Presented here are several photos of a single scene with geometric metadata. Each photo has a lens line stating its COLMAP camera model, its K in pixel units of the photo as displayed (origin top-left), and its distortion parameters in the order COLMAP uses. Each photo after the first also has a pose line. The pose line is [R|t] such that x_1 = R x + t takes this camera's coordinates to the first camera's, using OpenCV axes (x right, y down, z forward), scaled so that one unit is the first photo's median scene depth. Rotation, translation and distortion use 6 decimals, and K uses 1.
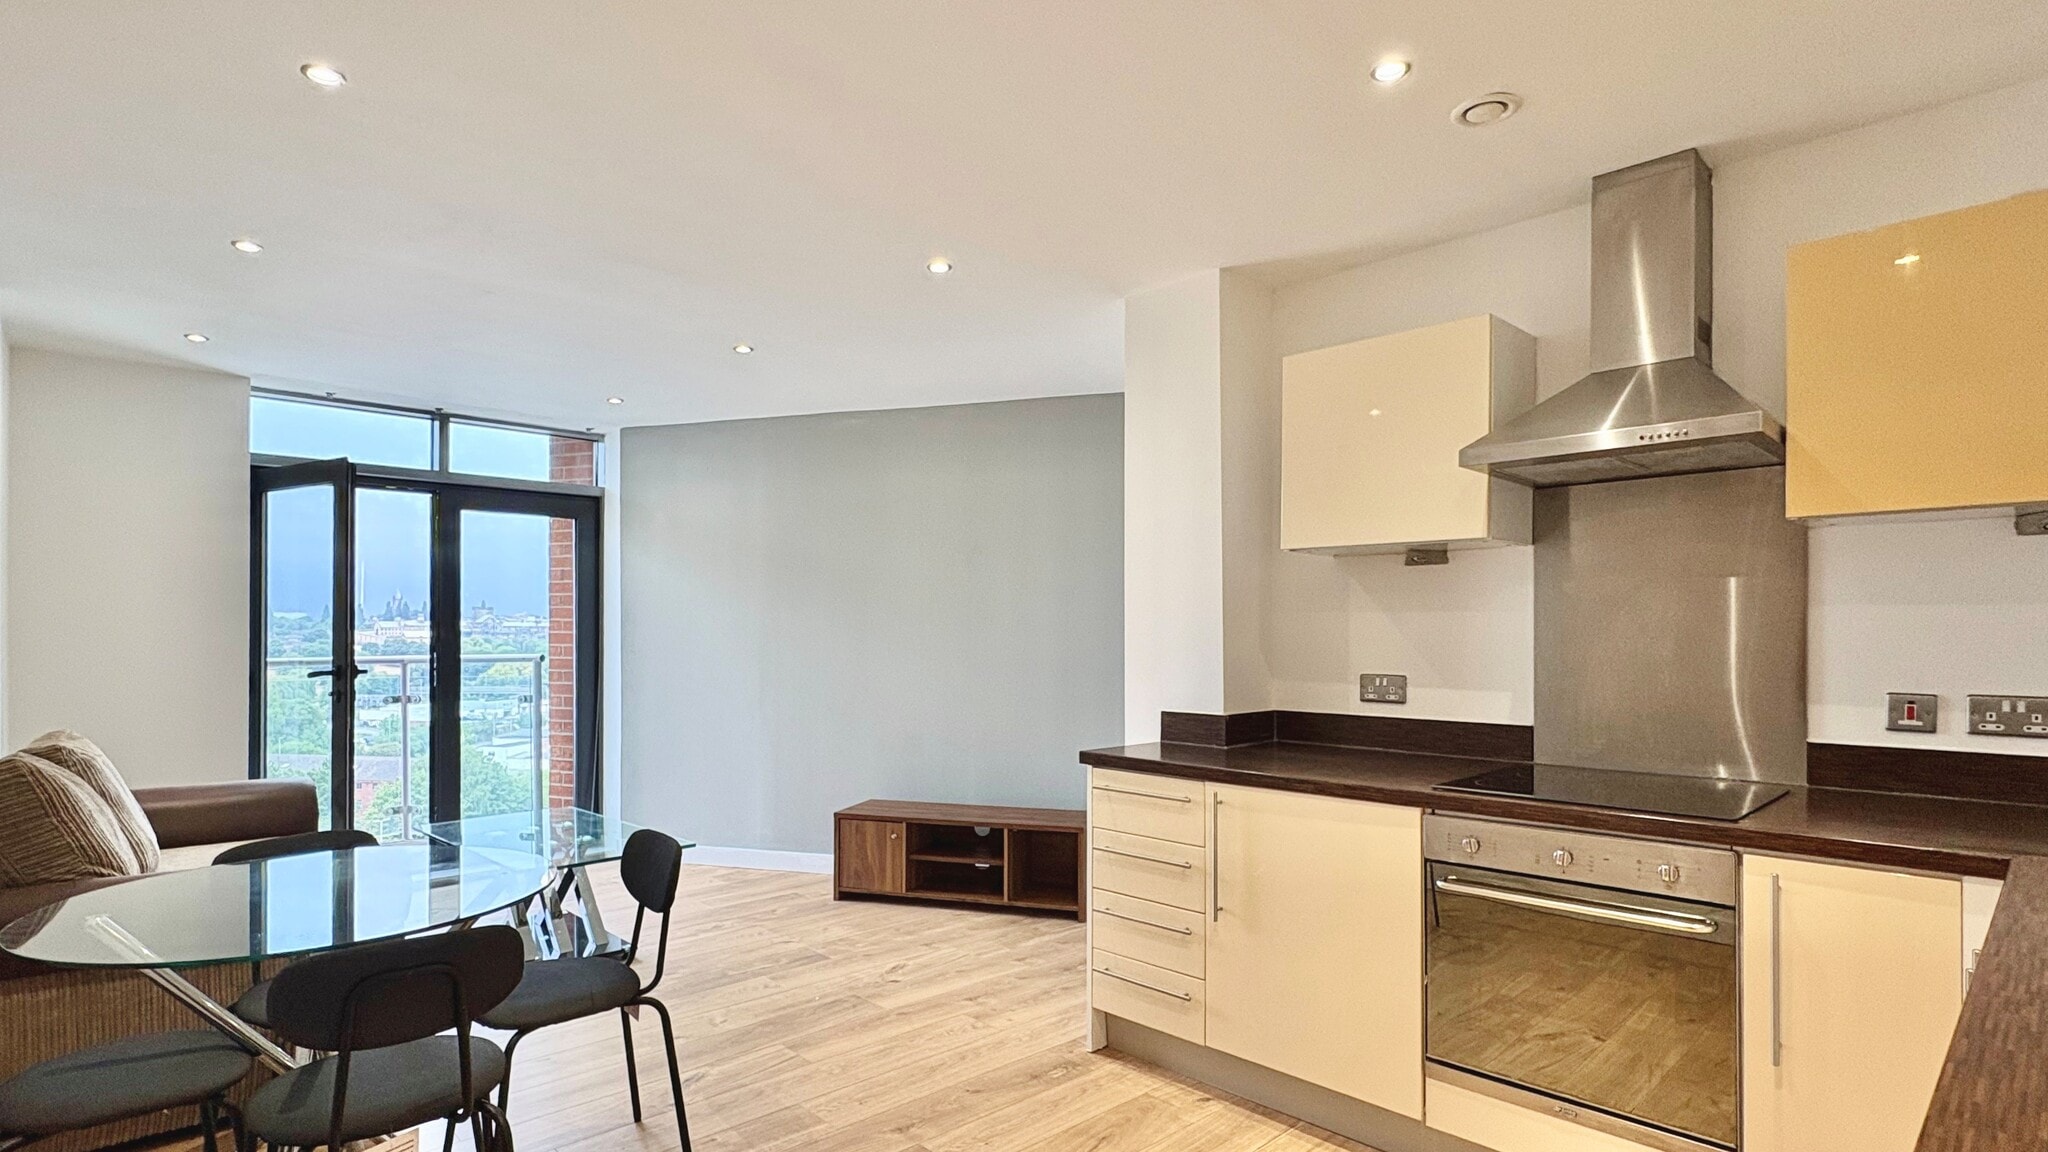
lens RADIAL K [[989.6, 0, 1031.8], [0, 989.6, 590.8], [0, 0, 1]] dist [0.001008, -0.000076]
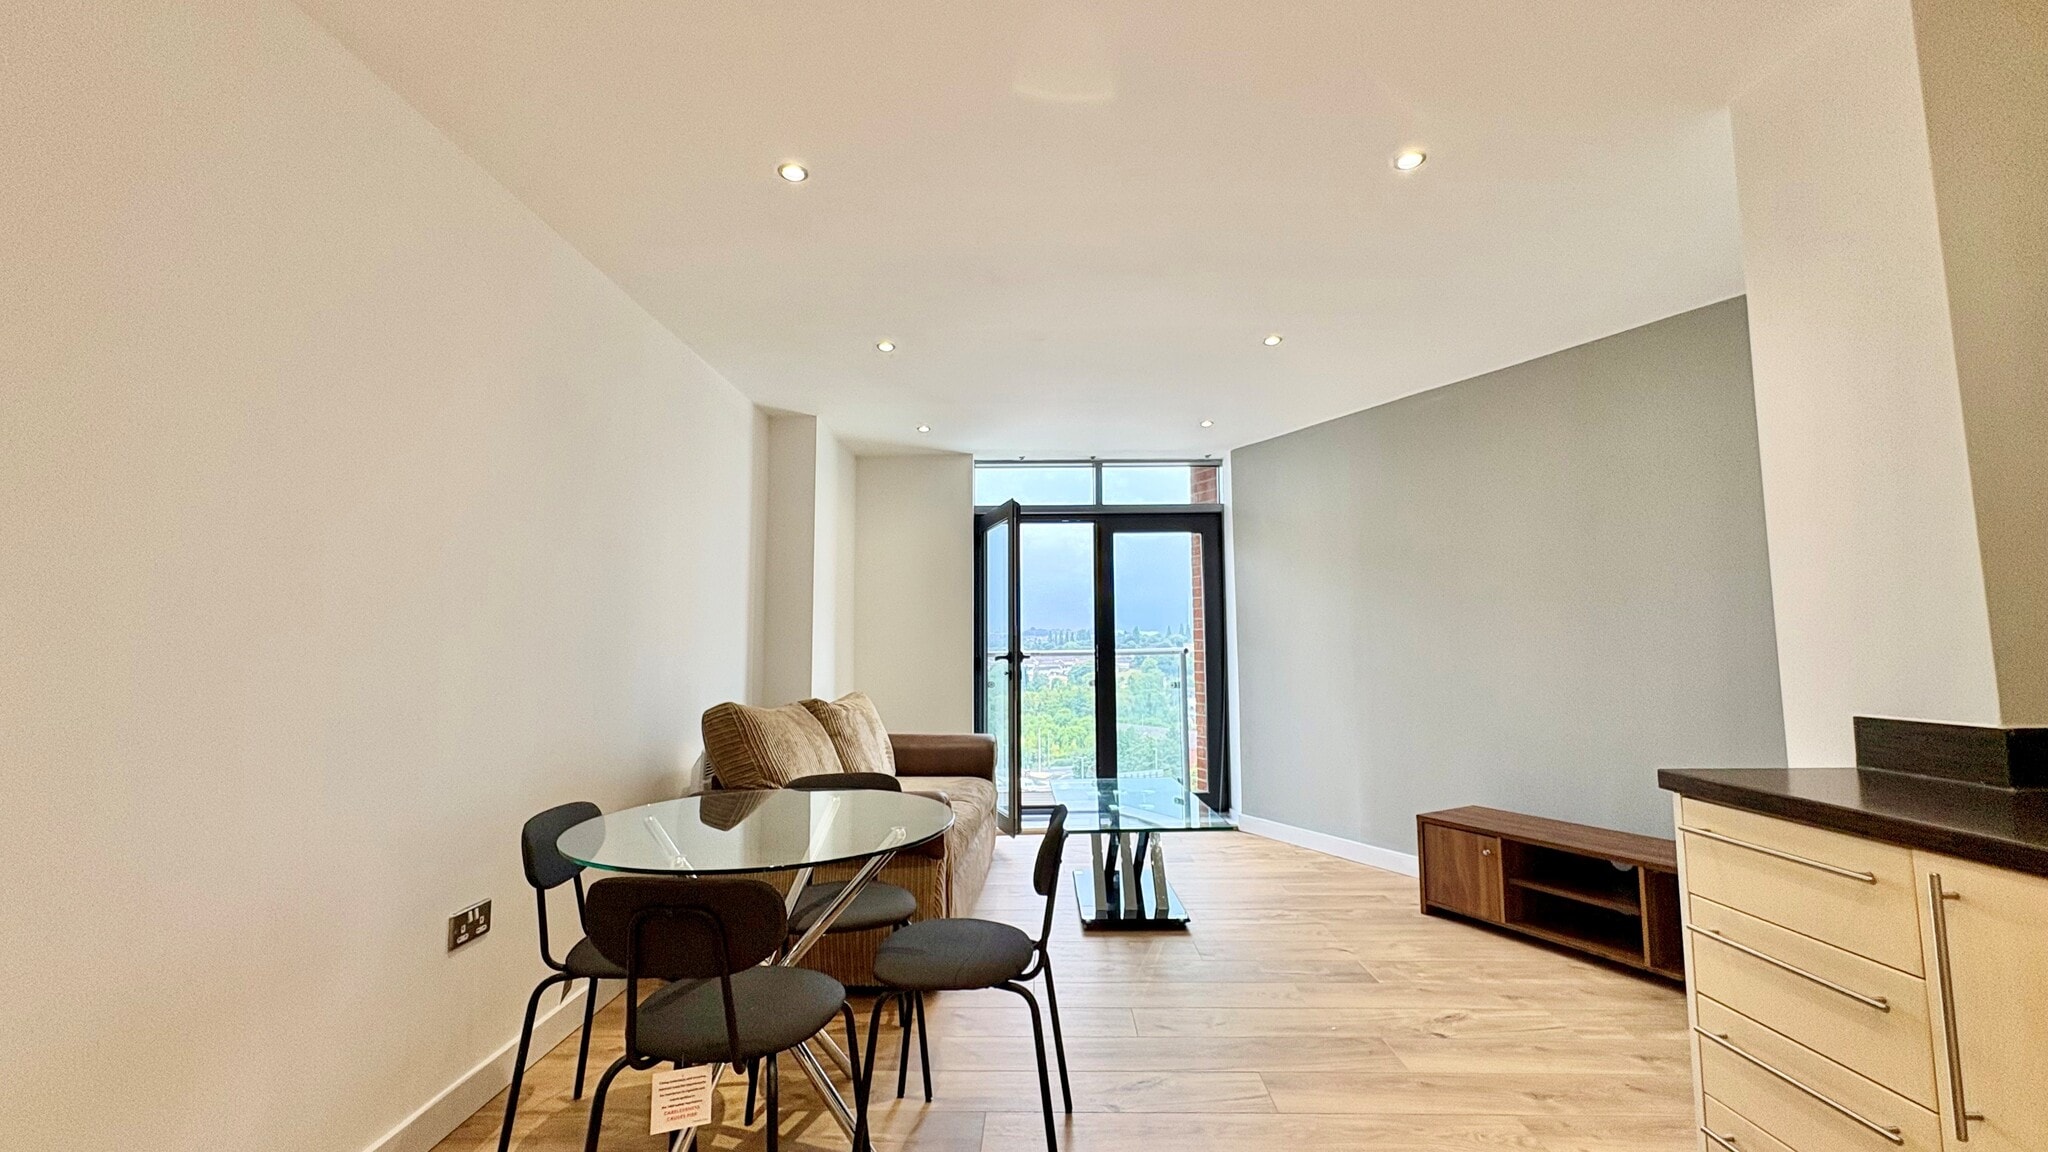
lens RADIAL K [[816.9, 0, 1029.0], [0, 816.9, 561.2], [0, 0, 1]] dist [0.001708, -0.000338]
pose [[0.719028, -0.077180, -0.690683, 0.109256], [0.038789, 0.996722, -0.070997, 0.038796], [0.693898, 0.024258, 0.719664, 0.262316]]
